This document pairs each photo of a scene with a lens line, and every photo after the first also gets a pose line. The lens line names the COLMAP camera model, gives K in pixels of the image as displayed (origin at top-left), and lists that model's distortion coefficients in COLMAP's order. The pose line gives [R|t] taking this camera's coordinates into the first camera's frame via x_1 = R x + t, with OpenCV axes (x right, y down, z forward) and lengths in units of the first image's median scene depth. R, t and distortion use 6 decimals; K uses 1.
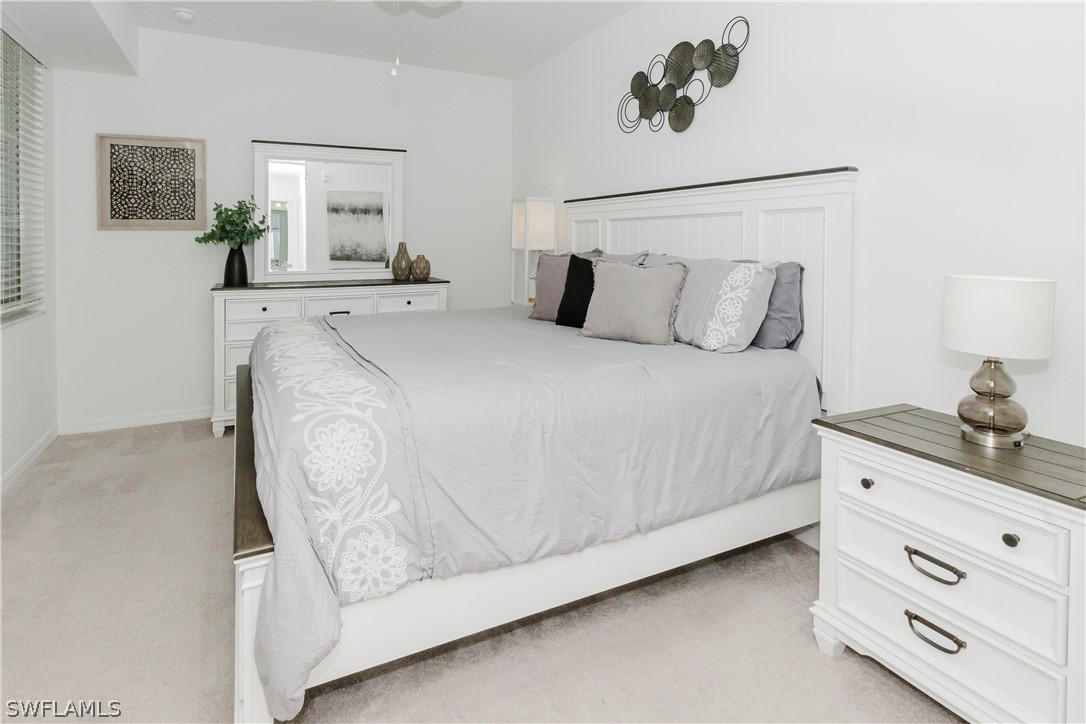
lens RADIAL K [[551.5, 0, 505.4], [0, 551.5, 250.0], [0, 0, 1]] dist [0.000717, -0.000935]
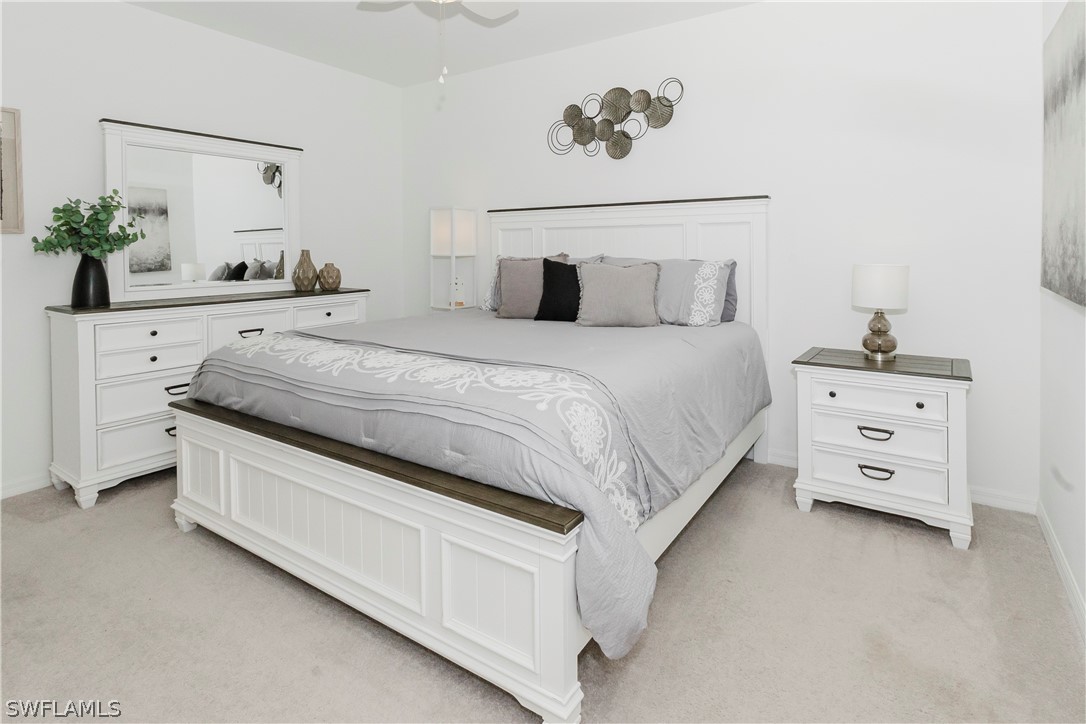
lens RADIAL K [[543.8, 0, 543.4], [0, 543.8, 251.7], [0, 0, 1]] dist [0.000375, 0.000134]
pose [[0.851486, -0.006876, 0.524333, -0.490062], [0.014176, 0.999850, -0.009910, 0.005996], [-0.524186, 0.015871, 0.851456, 0.045484]]
